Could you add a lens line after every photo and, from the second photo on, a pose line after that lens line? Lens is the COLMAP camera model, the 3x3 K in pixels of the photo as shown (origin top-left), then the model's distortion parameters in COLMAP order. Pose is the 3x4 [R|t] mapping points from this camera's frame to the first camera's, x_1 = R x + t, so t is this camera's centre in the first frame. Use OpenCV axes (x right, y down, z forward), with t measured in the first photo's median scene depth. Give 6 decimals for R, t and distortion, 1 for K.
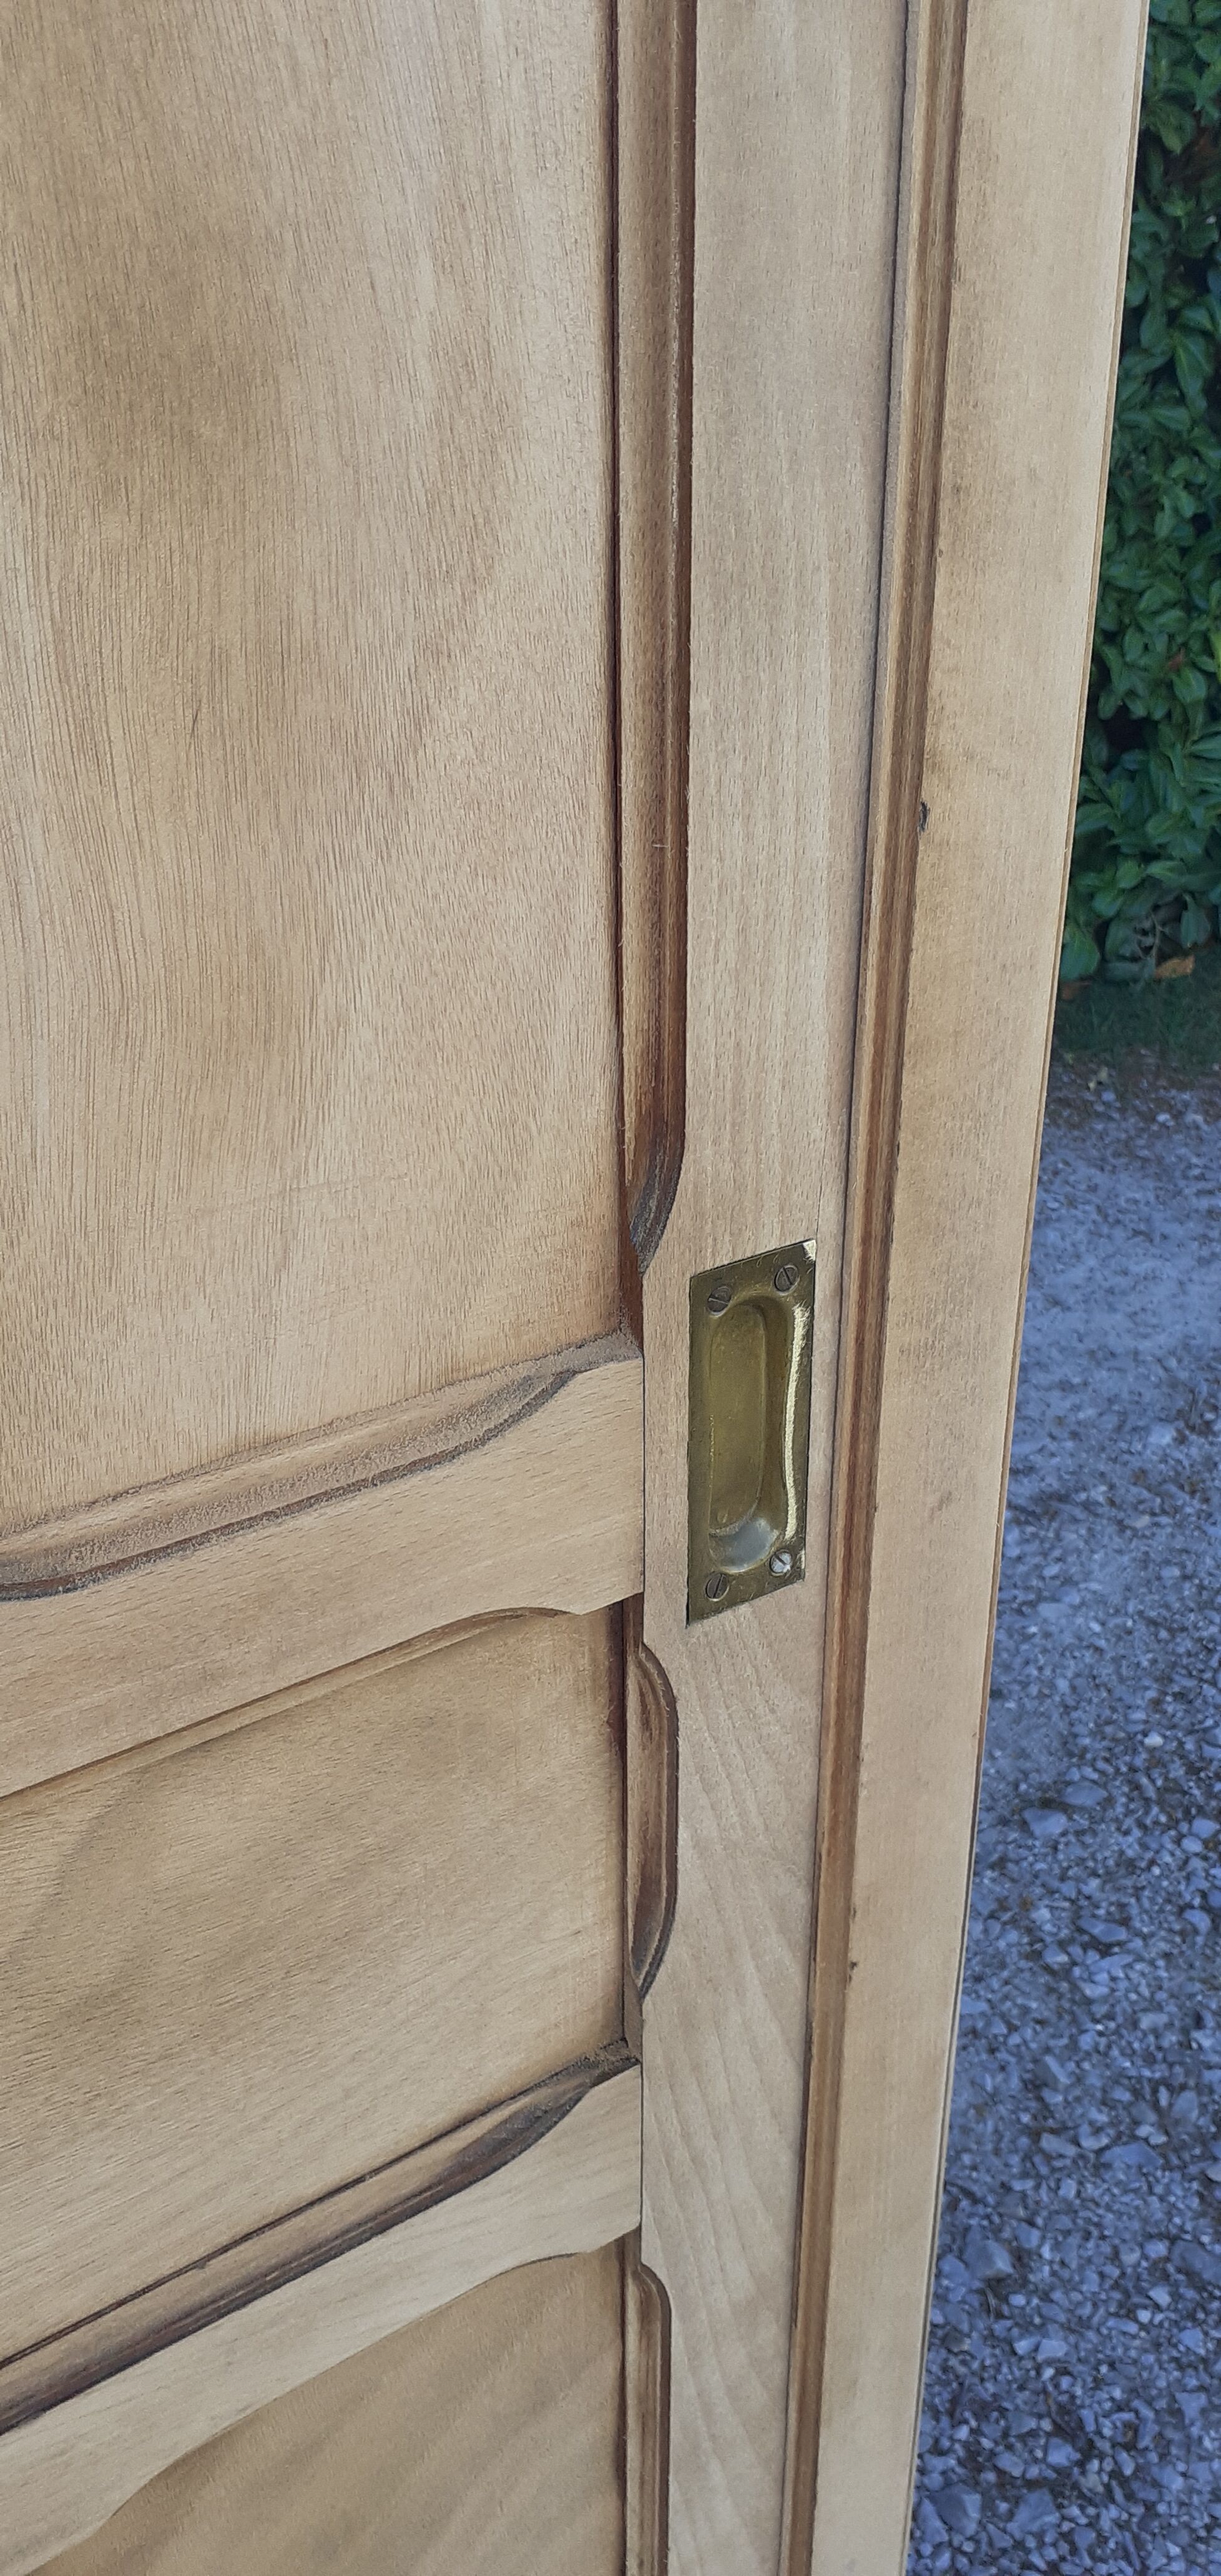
lens RADIAL K [[2067.7, 0, 611.8], [0, 2067.7, 1303.8], [0, 0, 1]] dist [0.047982, -0.081191]
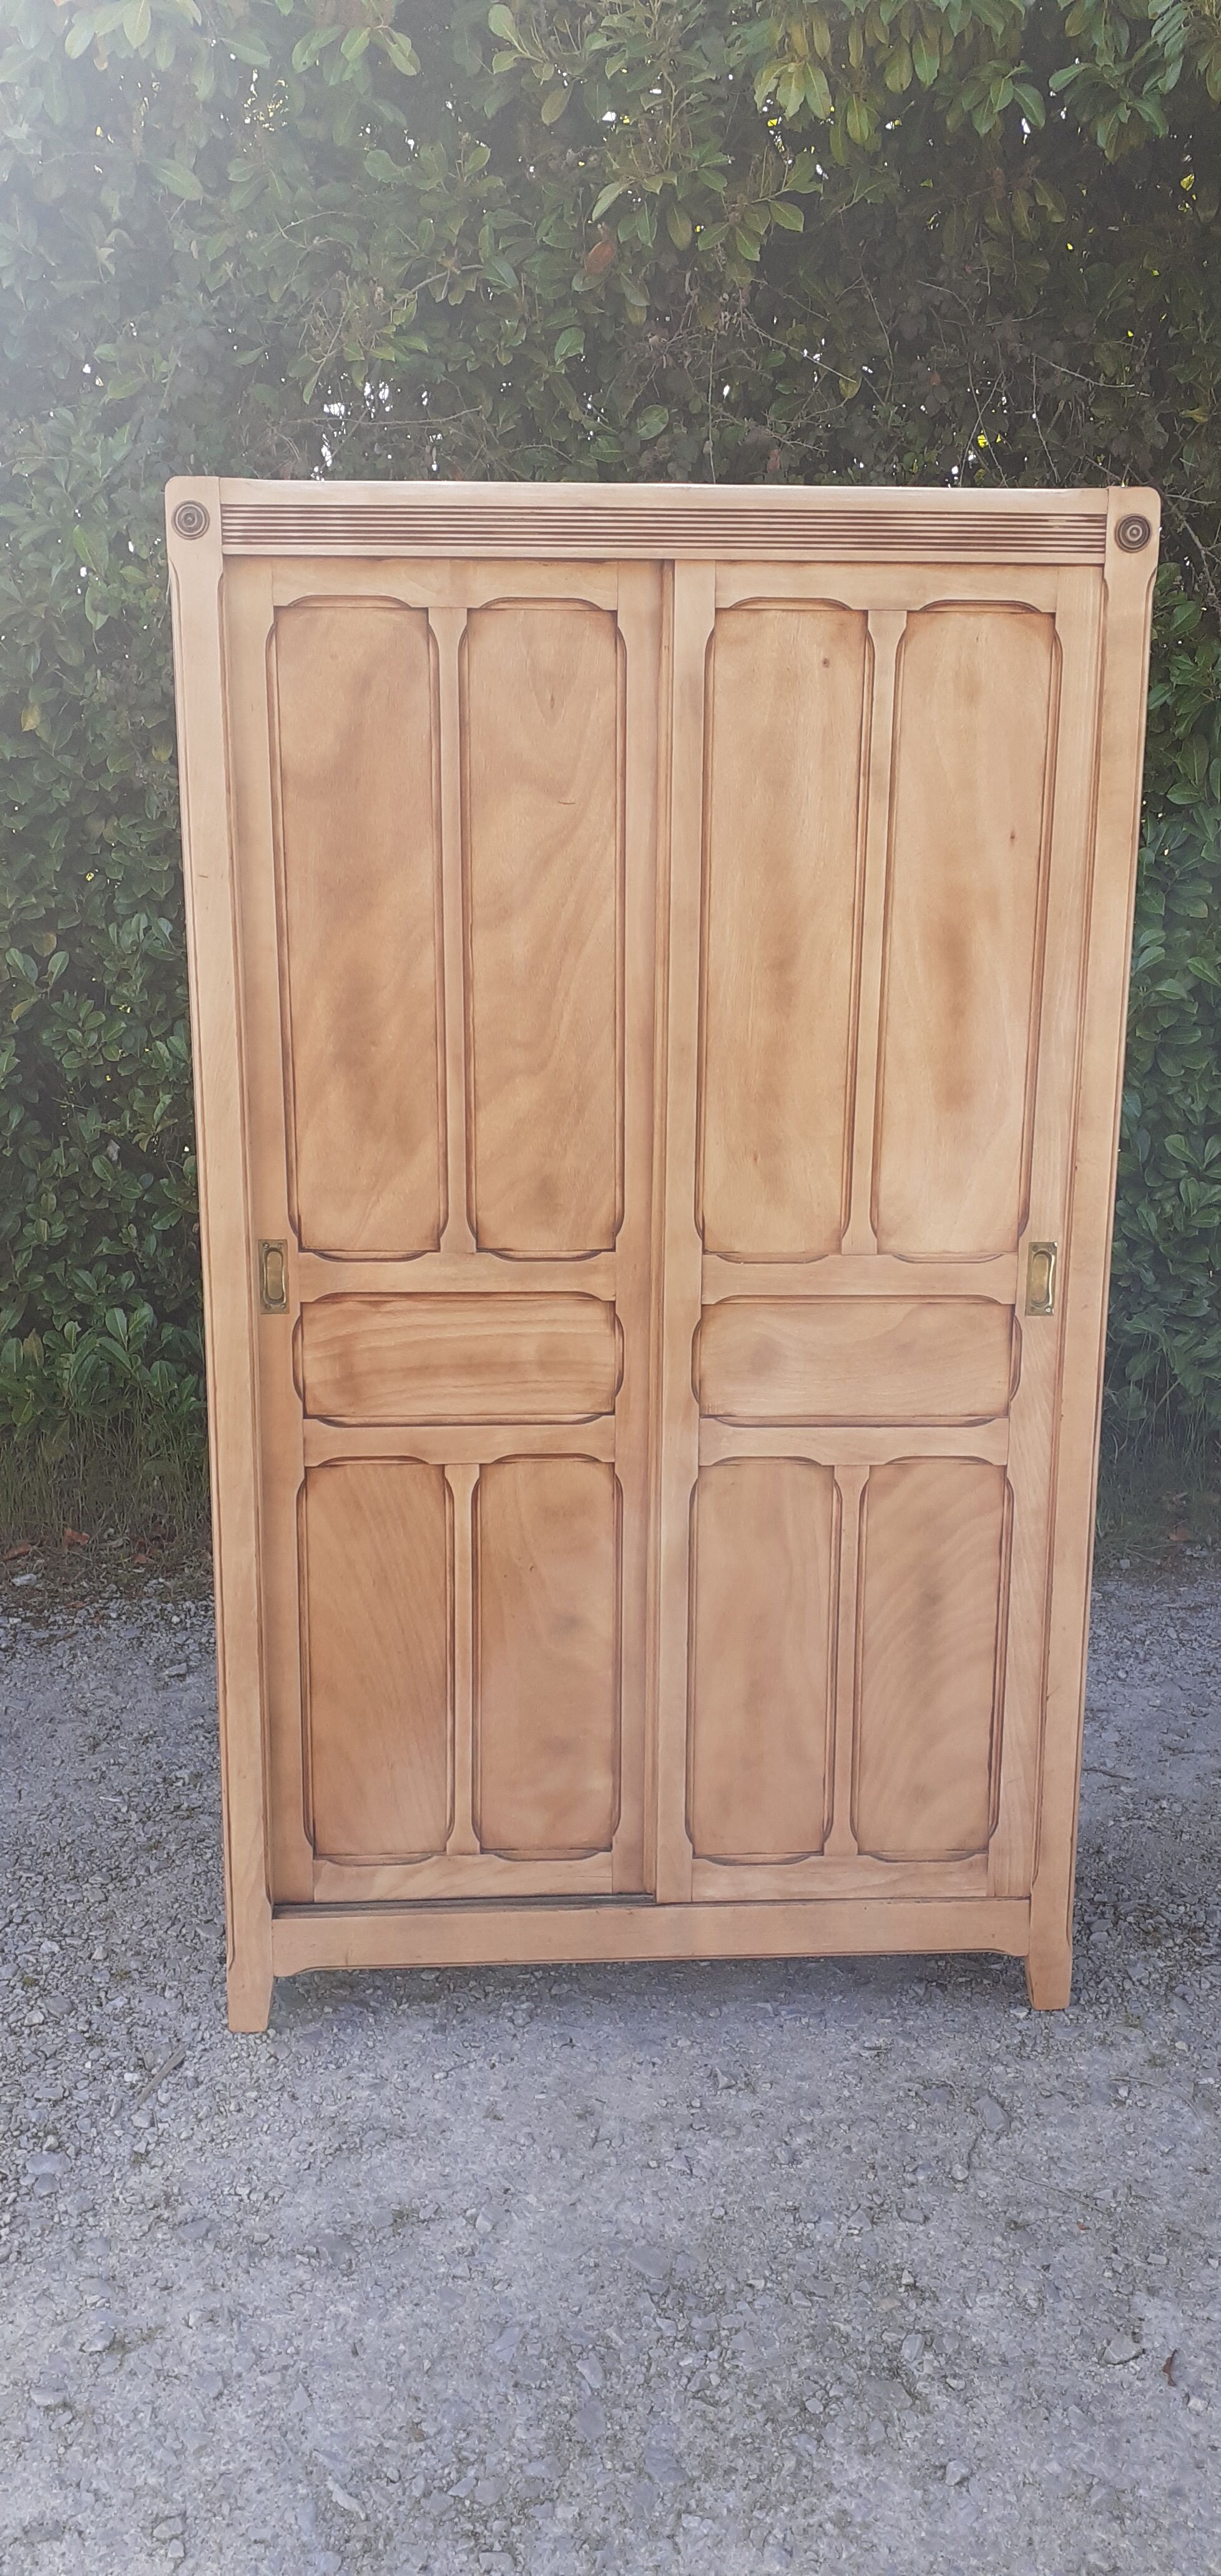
lens RADIAL K [[2067.7, 0, 648.5], [0, 2067.7, 1283.2], [0, 0, 1]] dist [0.047982, -0.081191]
pose [[0.857594, 0.128694, -0.497966, 1.782369], [-0.251152, 0.949694, -0.187094, 1.273770], [0.448838, 0.285516, 0.846774, -3.825152]]
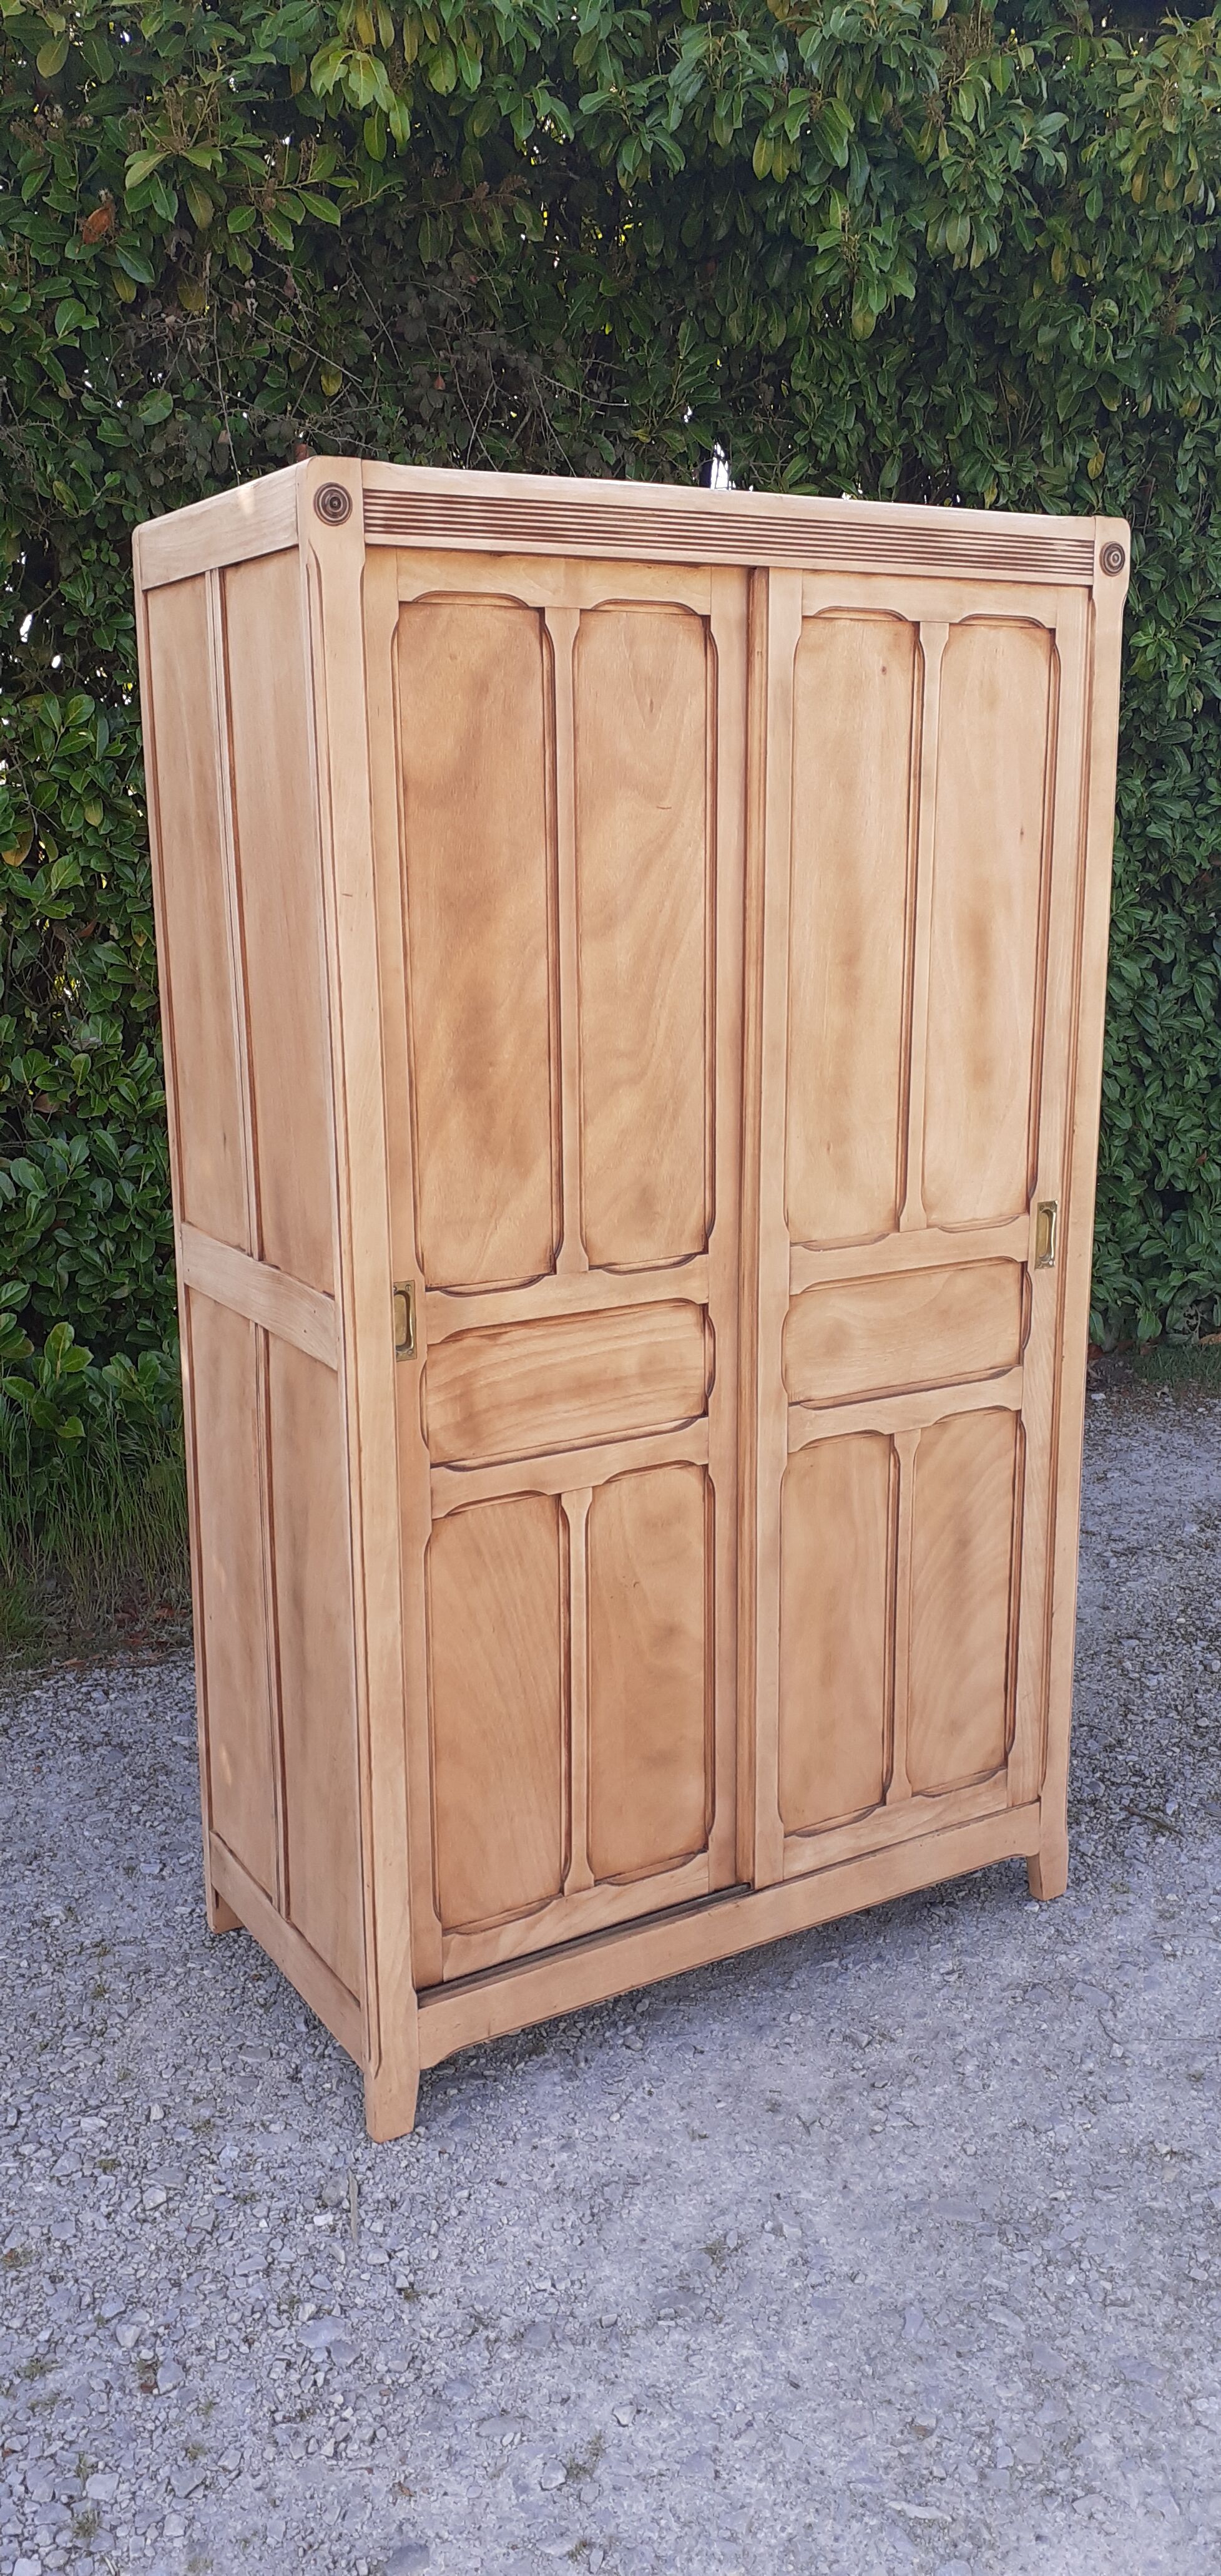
lens RADIAL K [[2067.7, 0, 621.4], [0, 2067.7, 1282.0], [0, 0, 1]] dist [0.047982, -0.081191]
pose [[0.998620, 0.011774, -0.051178, -0.798664], [-0.024378, 0.967106, -0.253203, 1.636759], [0.046513, 0.254101, 0.966059, -4.506389]]
